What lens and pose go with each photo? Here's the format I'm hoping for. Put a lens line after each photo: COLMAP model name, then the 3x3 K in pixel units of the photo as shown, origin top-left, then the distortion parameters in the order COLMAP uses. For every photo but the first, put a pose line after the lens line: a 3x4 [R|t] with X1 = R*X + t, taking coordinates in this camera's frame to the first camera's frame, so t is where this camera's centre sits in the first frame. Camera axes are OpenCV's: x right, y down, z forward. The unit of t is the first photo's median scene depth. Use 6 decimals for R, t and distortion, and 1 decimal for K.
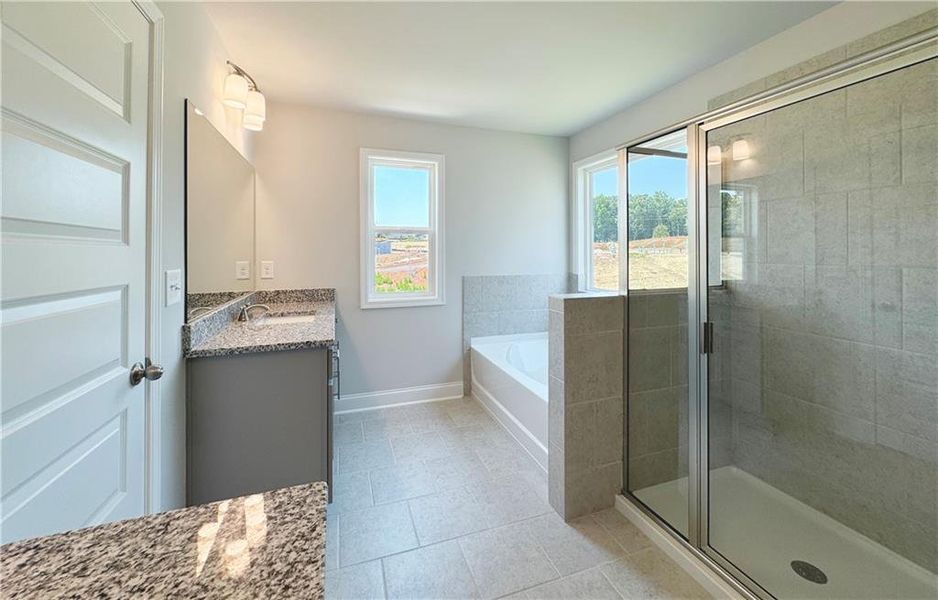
lens RADIAL K [[373.9, 0, 469.9], [0, 373.9, 249.6], [0, 0, 1]] dist [0.001030, -0.000062]
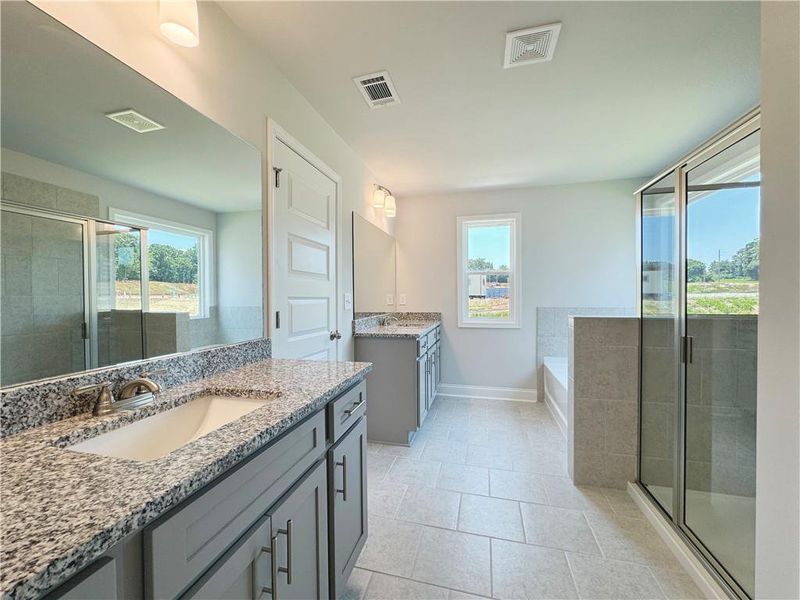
lens RADIAL K [[317.8, 0, 400.0], [0, 317.8, 300.0], [0, 0, 1]] dist [-0.000286, -0.000039]
pose [[0.829465, 0.005096, -0.558536, 0.327473], [0.006956, 0.999787, 0.019452, 0.040341], [0.558516, -0.020020, 0.829252, -0.238311]]
